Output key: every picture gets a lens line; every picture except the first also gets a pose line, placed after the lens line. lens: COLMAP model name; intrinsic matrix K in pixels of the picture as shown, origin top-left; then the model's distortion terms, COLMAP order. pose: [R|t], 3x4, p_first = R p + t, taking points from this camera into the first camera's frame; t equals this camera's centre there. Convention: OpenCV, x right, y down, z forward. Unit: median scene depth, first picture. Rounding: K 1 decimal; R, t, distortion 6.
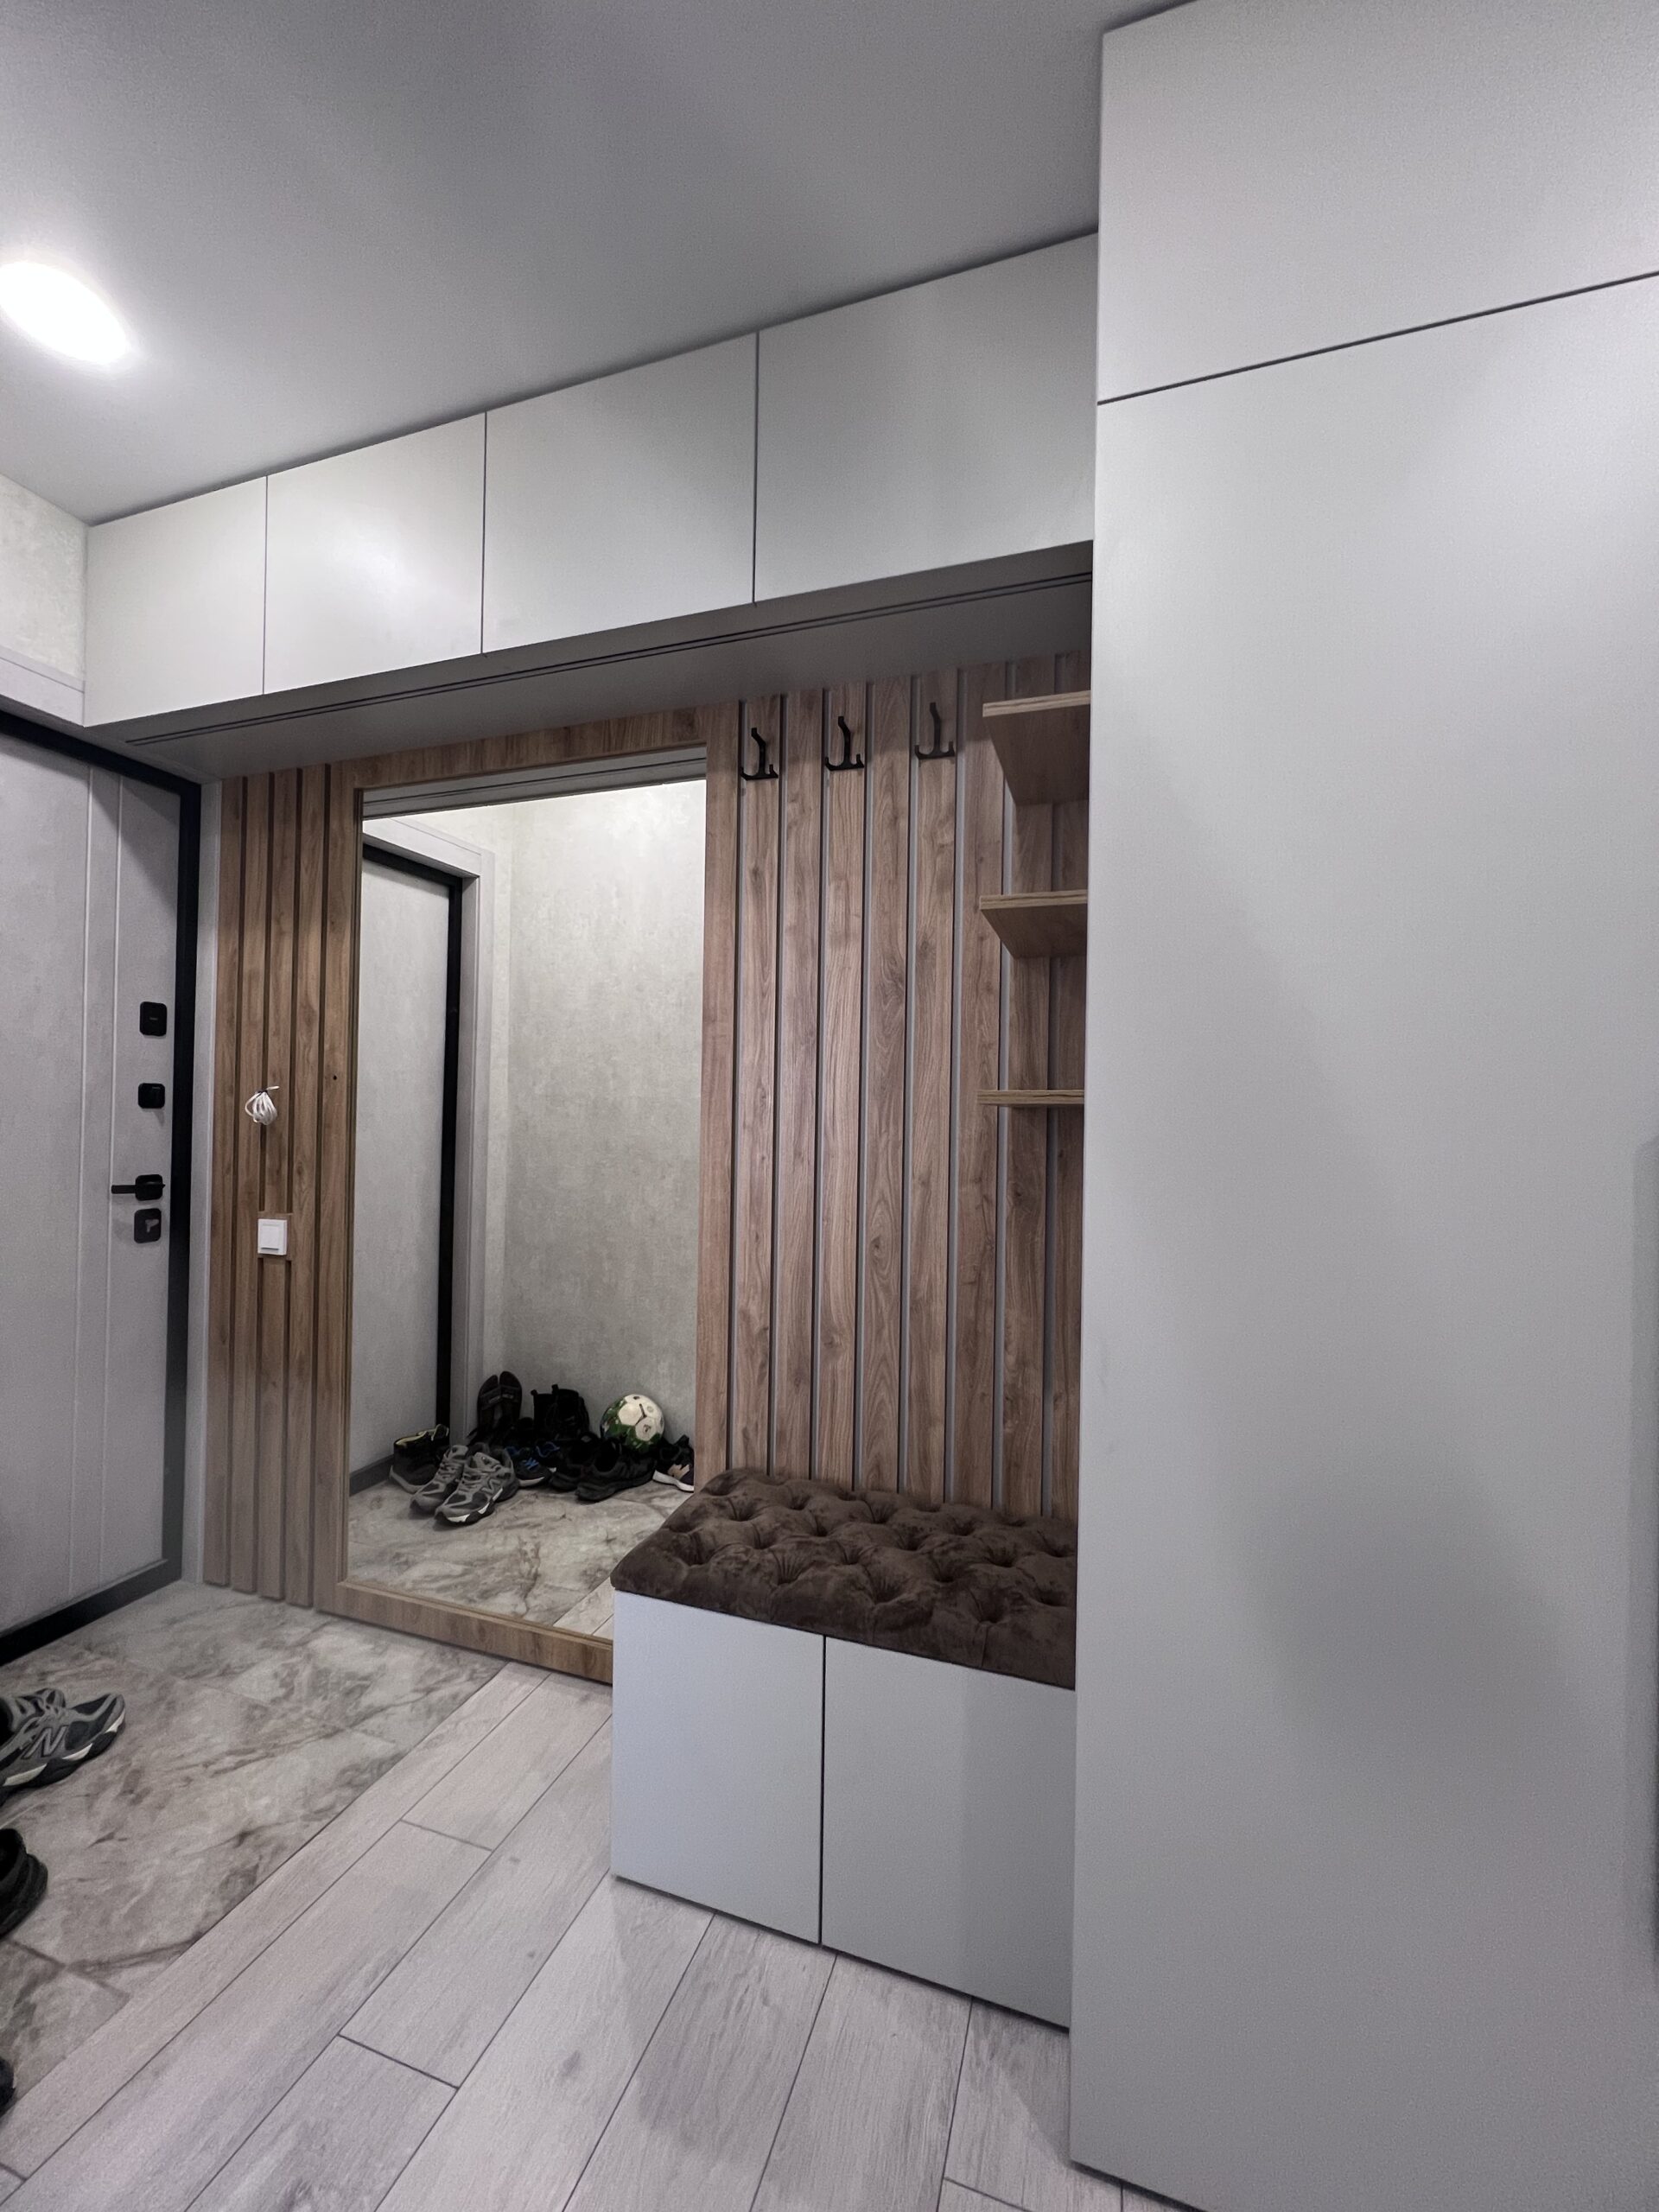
lens RADIAL K [[887.8, 0, 812.7], [0, 887.8, 1110.3], [0, 0, 1]] dist [0.001632, -0.001307]
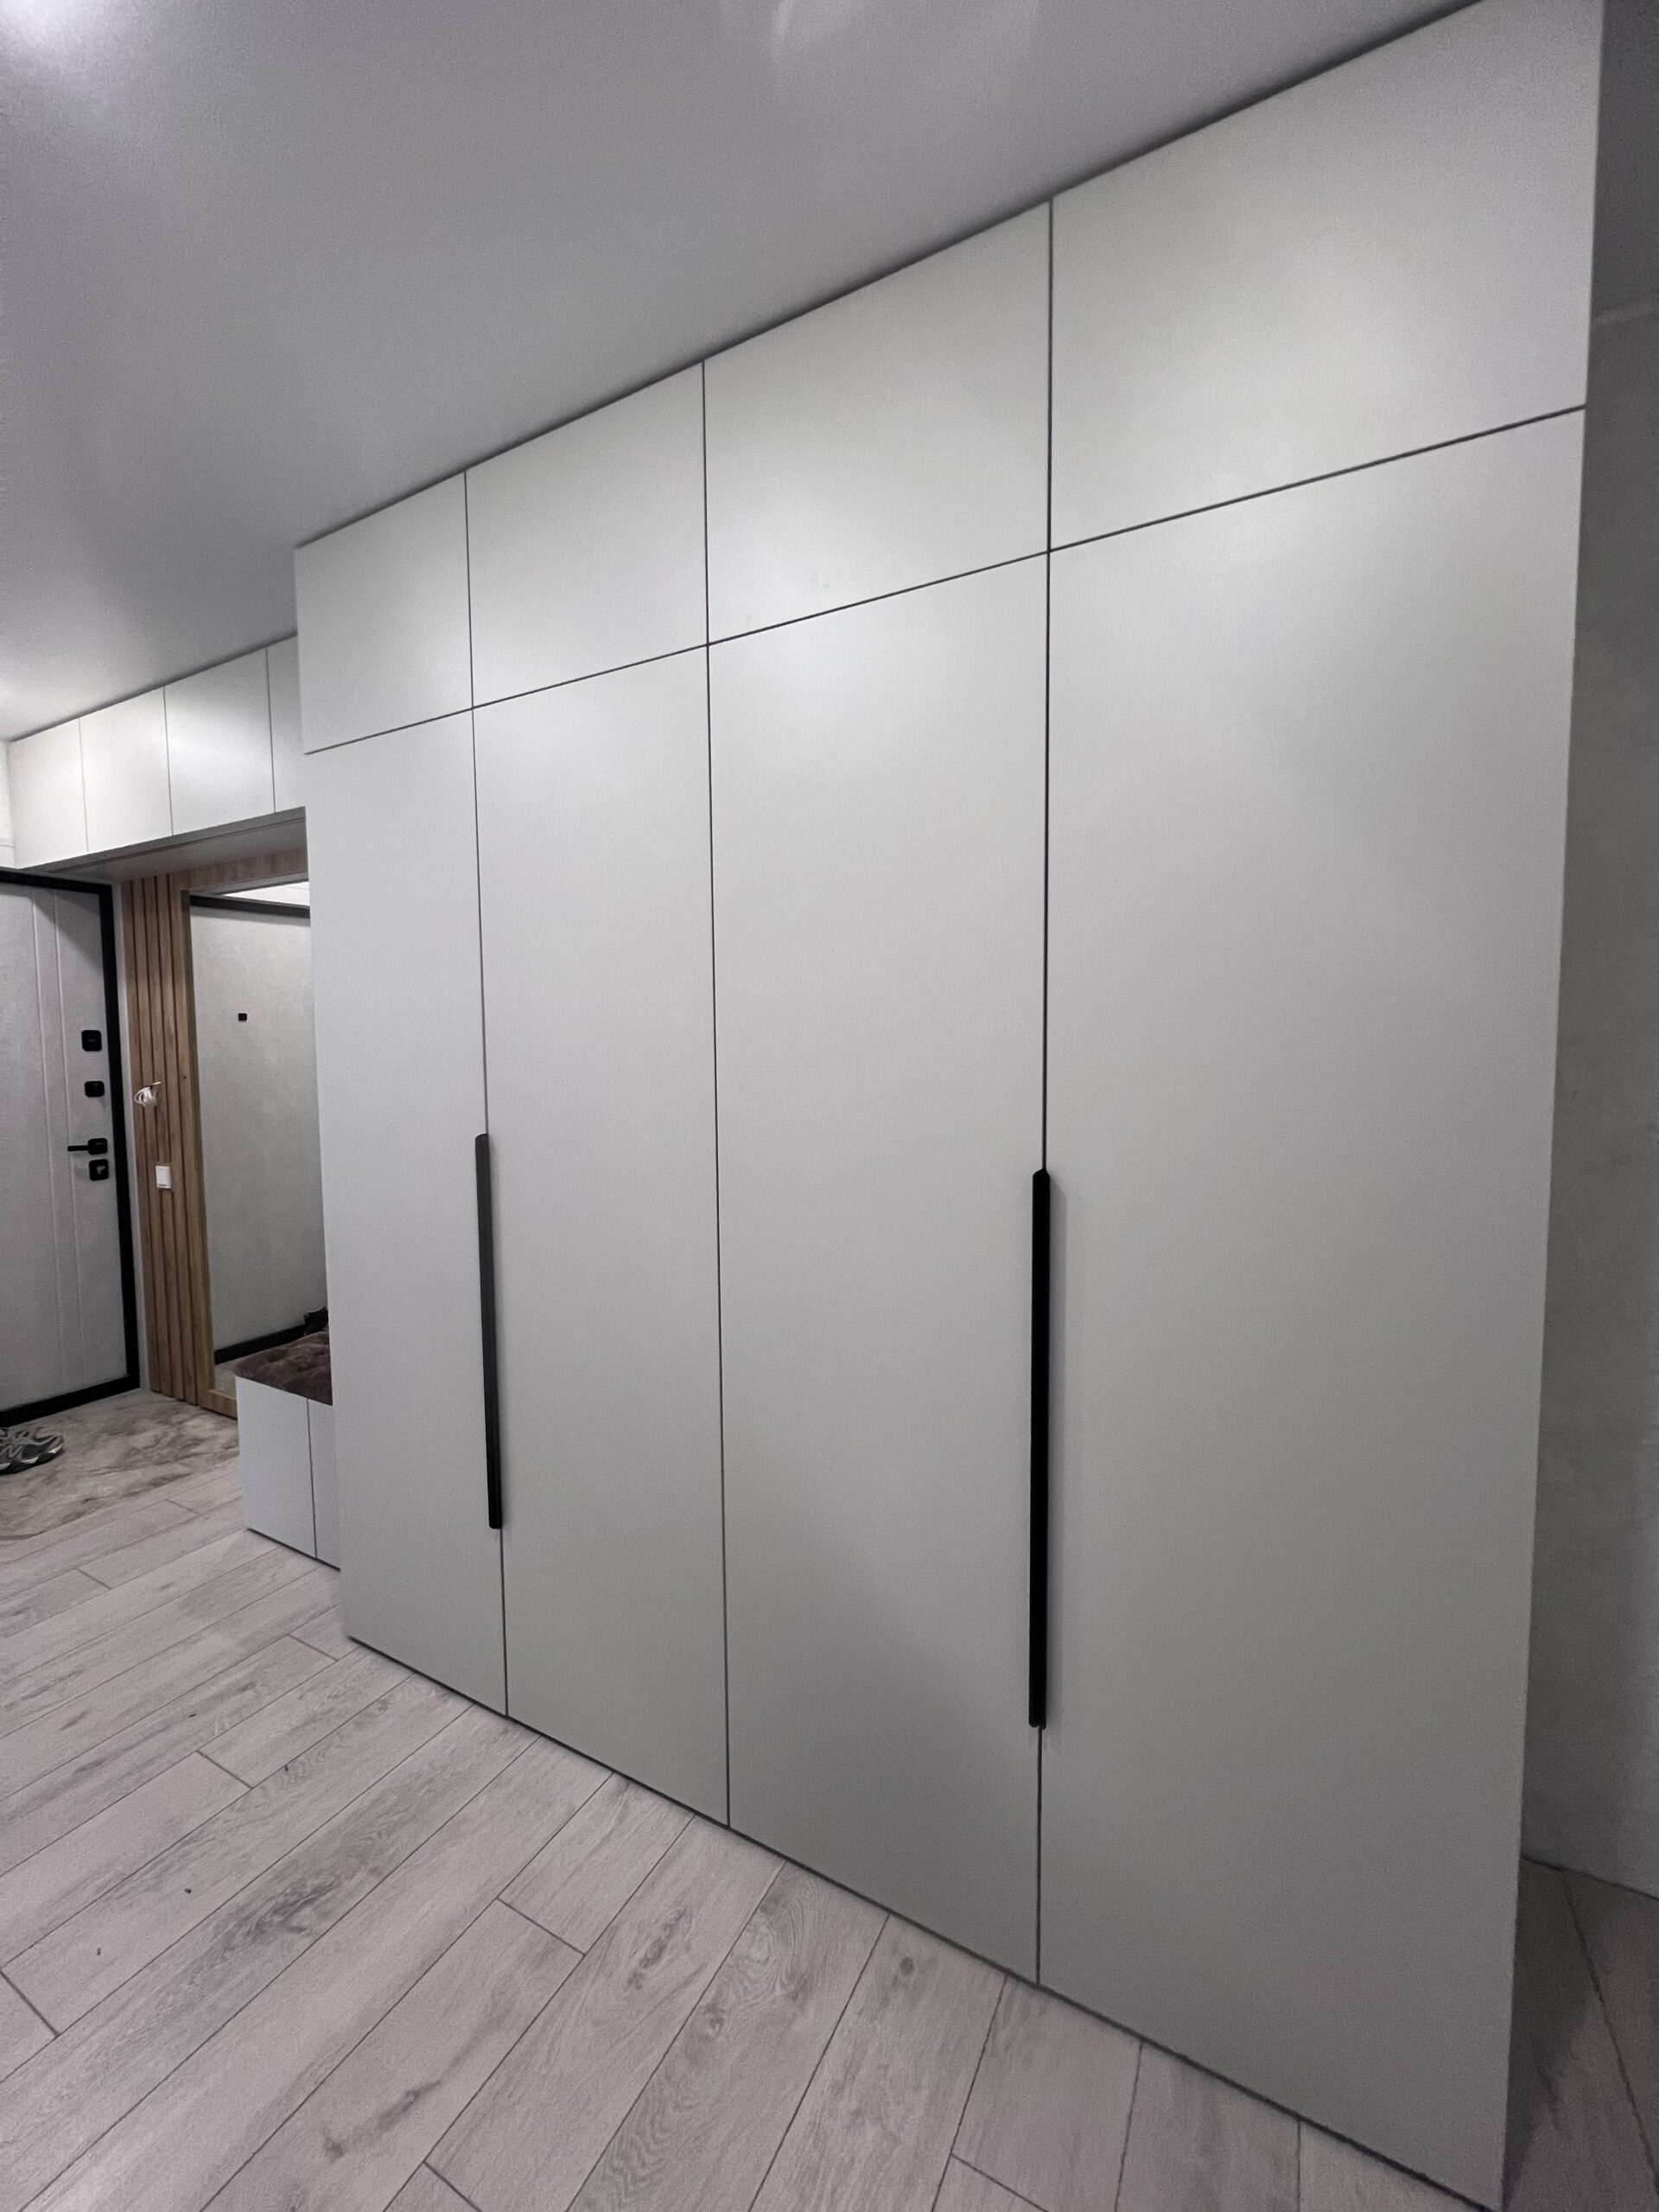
lens RADIAL K [[891.0, 0, 837.0], [0, 891.0, 1112.0], [0, 0, 1]] dist [-0.003706, 0.002813]
pose [[0.986067, -0.003126, -0.166321, 1.064359], [0.014509, 0.997629, 0.067270, -0.080206], [0.165716, -0.068746, 0.983774, -0.449962]]
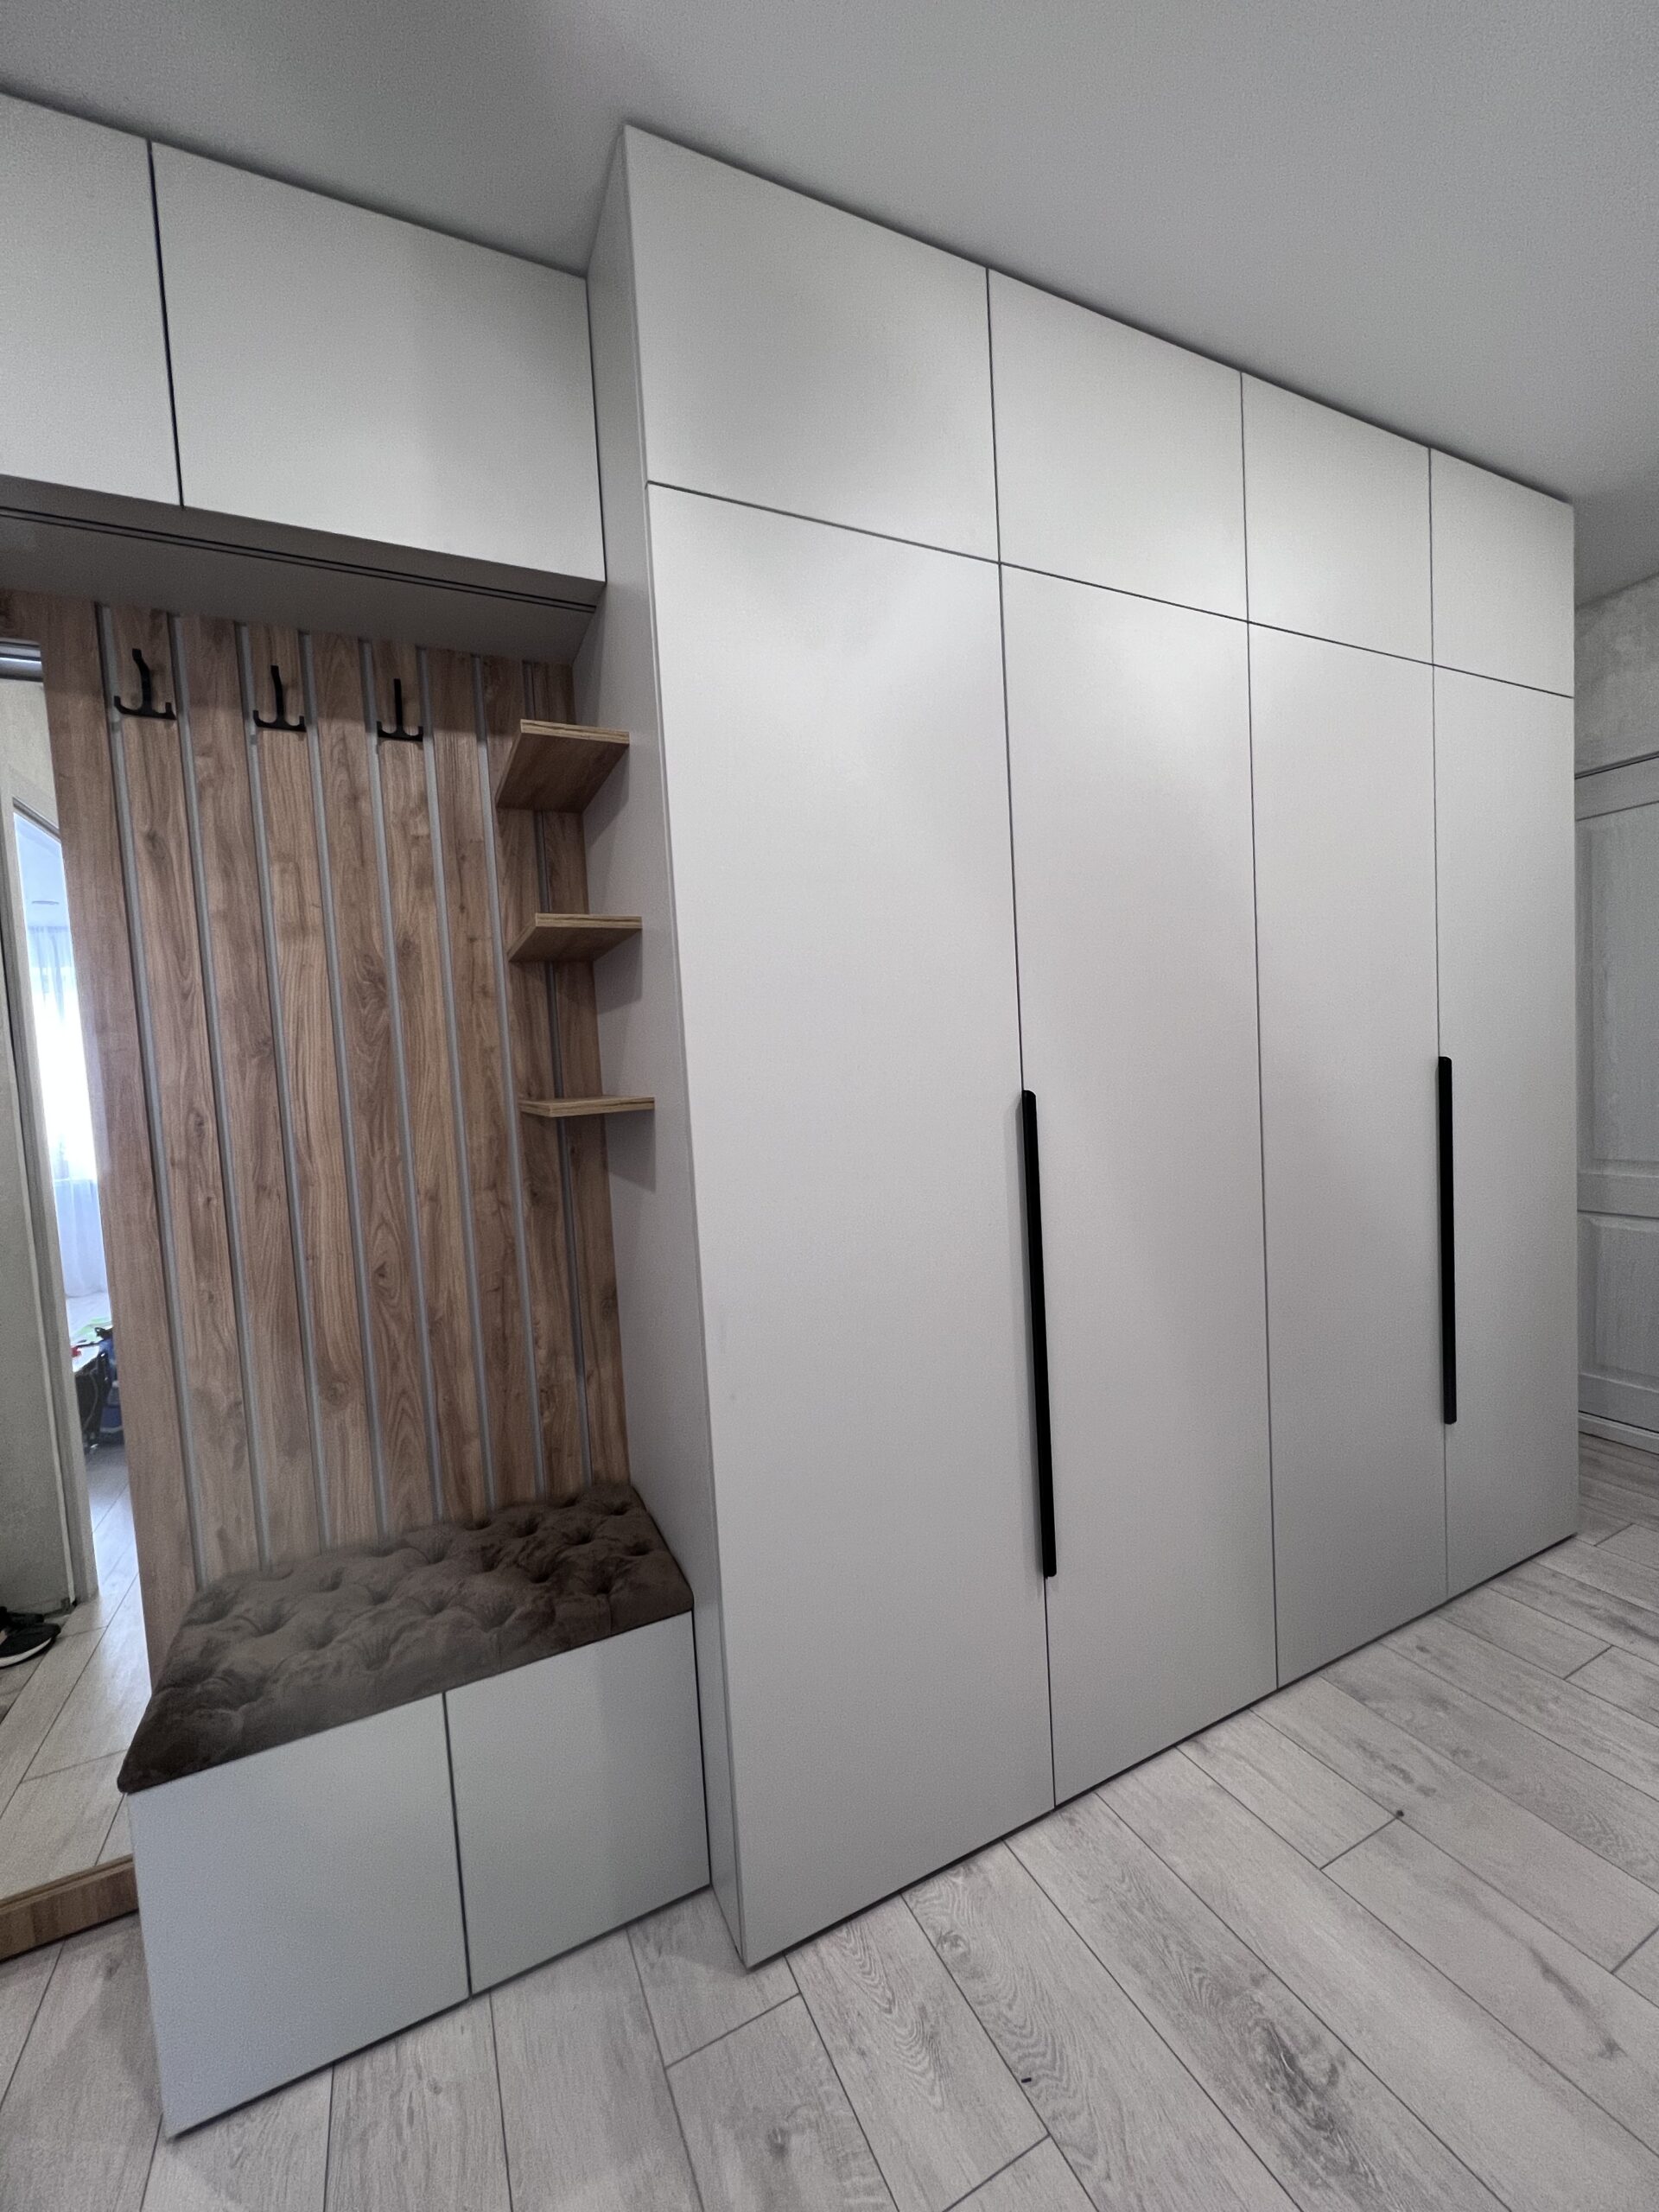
lens RADIAL K [[891.0, 0, 829.0], [0, 891.0, 1112.8], [0, 0, 1]] dist [-0.003706, 0.002813]
pose [[0.708068, -0.099116, 0.699153, -0.224983], [0.067249, 0.995065, 0.072960, -0.048088], [-0.702935, -0.004643, 0.711239, 0.029697]]
